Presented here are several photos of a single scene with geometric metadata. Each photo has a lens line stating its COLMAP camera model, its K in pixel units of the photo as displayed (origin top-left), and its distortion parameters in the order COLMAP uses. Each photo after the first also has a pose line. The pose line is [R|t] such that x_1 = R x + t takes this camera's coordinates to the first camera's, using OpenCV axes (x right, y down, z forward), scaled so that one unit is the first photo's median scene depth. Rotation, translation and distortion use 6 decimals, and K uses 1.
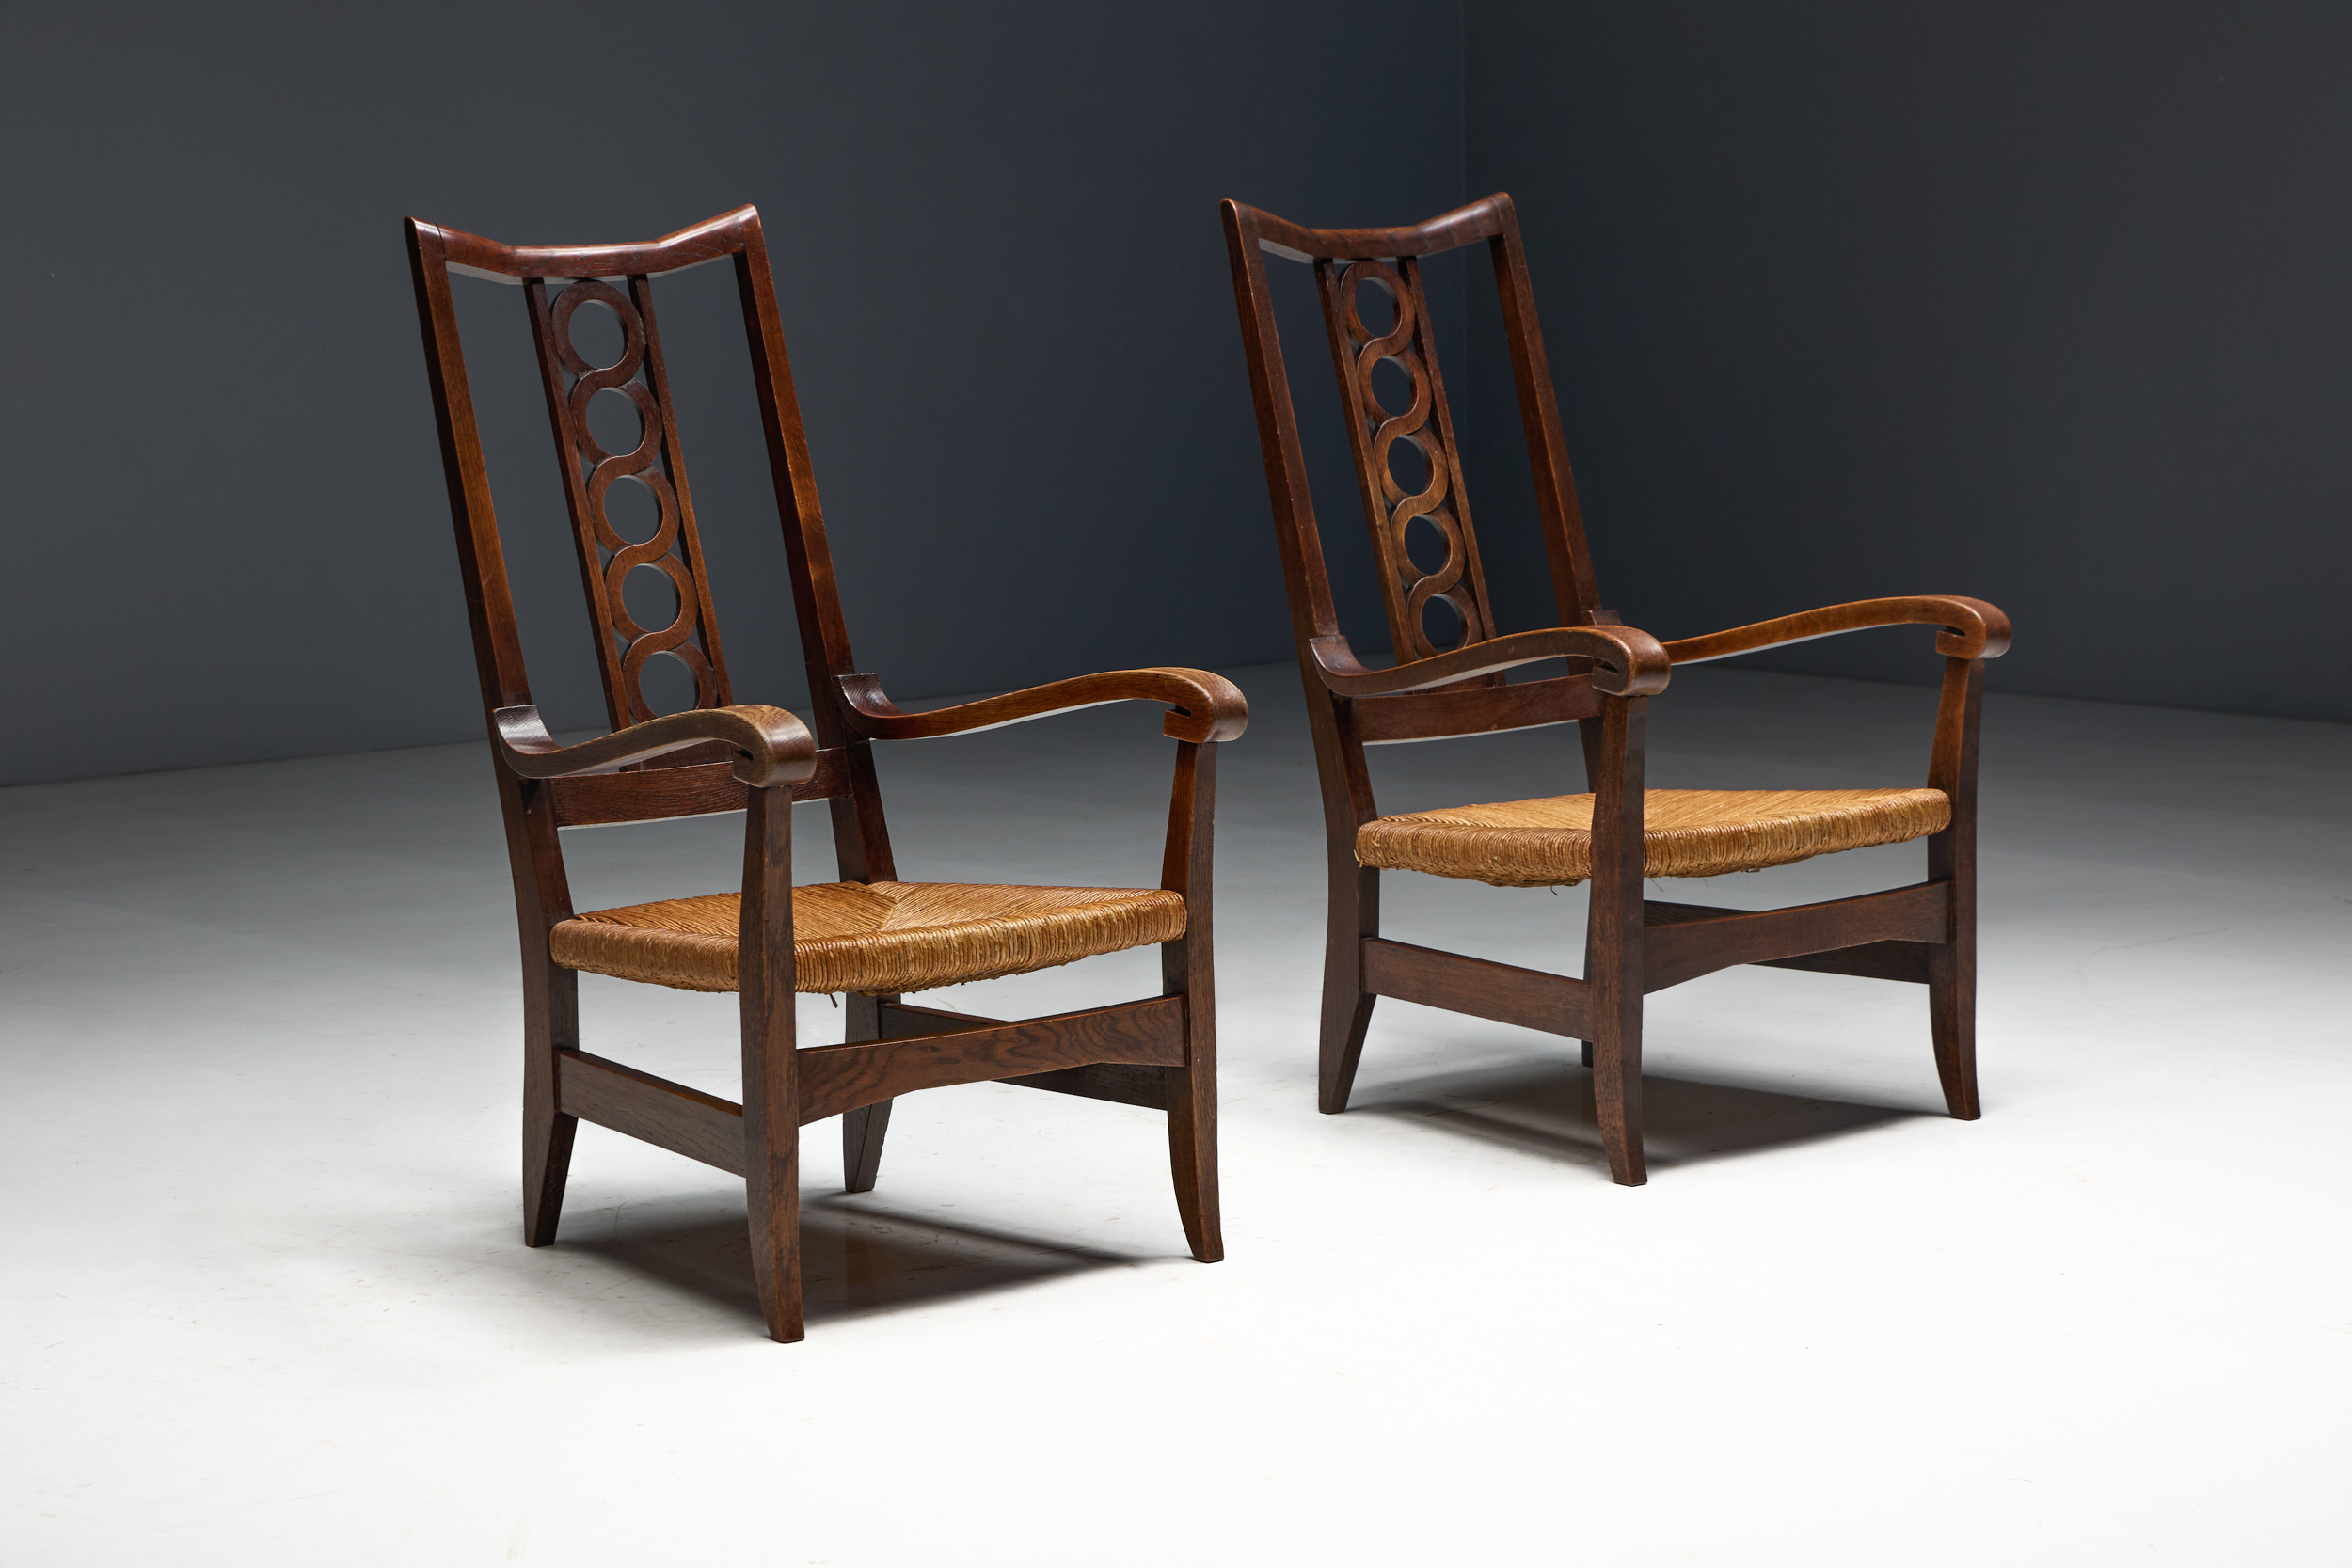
lens RADIAL K [[4955.9, 0, 1176.0], [0, 4955.9, 784.0], [0, 0, 1]] dist [0.061620, 0.096143]
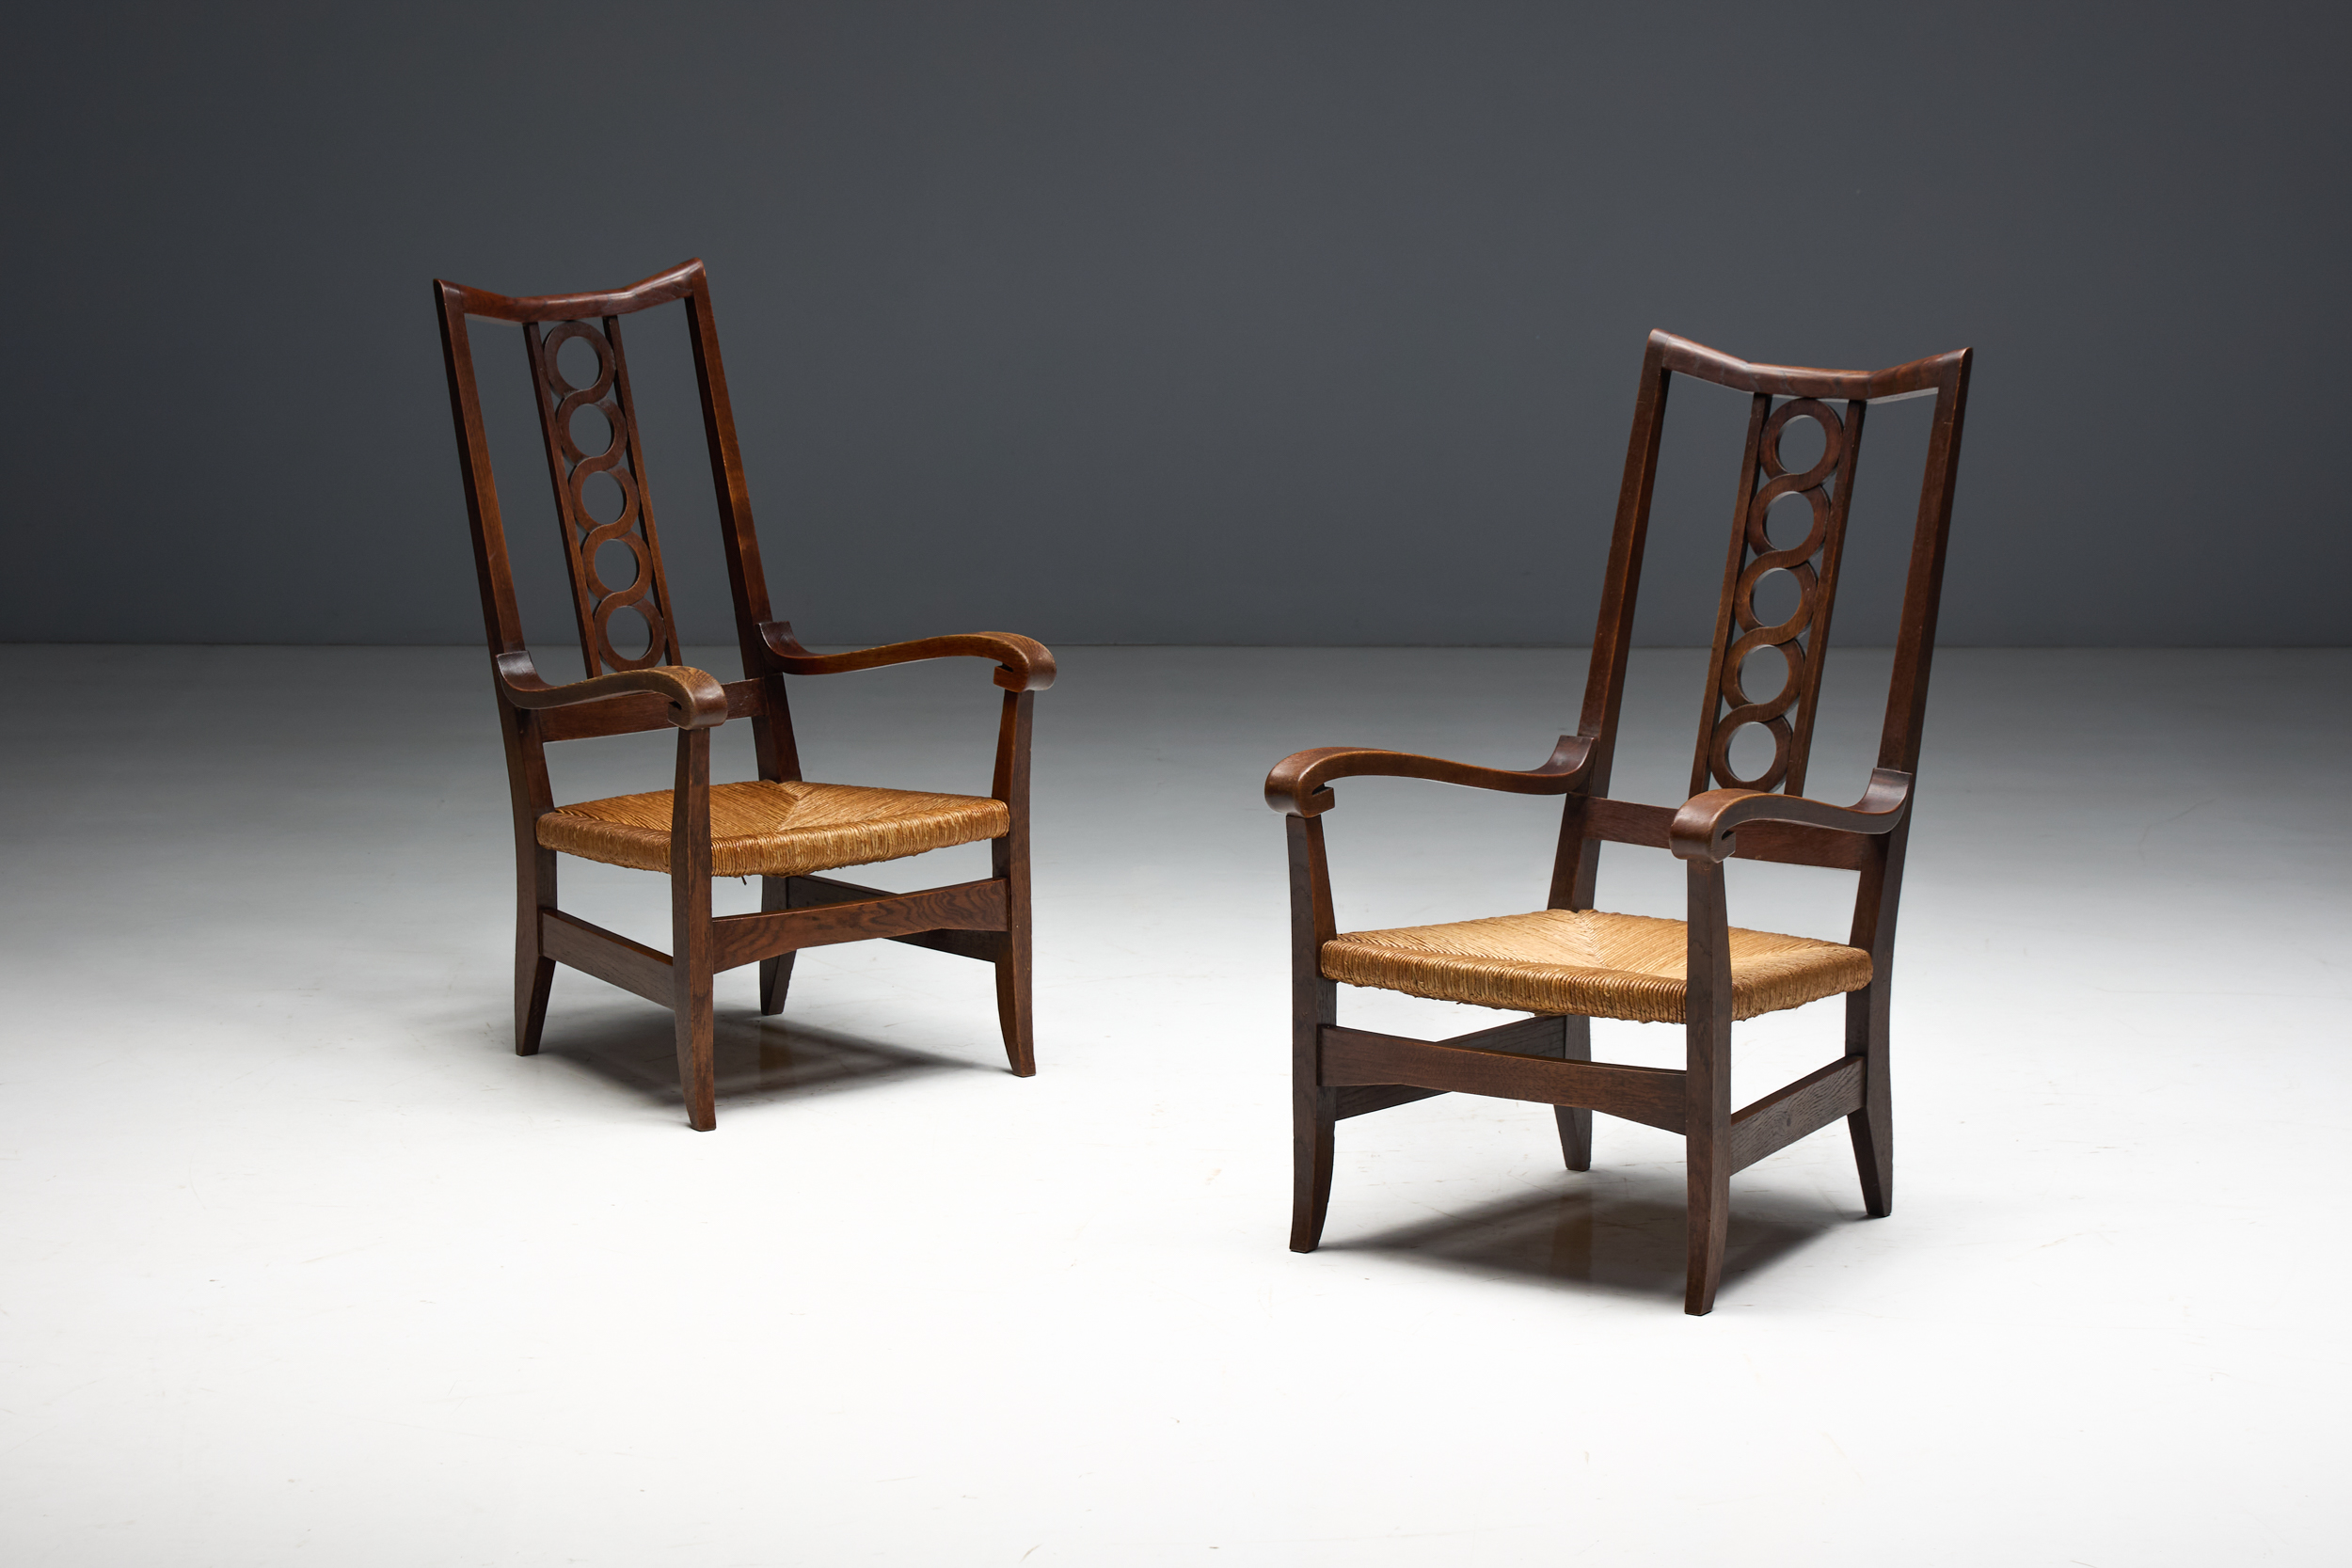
lens RADIAL K [[5664.5, 0, 1176.0], [0, 5664.5, 784.0], [0, 0, 1]] dist [-0.036615, 0.037713]
pose [[0.999669, 0.017344, -0.019028, 0.074851], [-0.016350, 0.998555, 0.051201, -0.061048], [0.019889, -0.050873, 0.998507, -0.519202]]
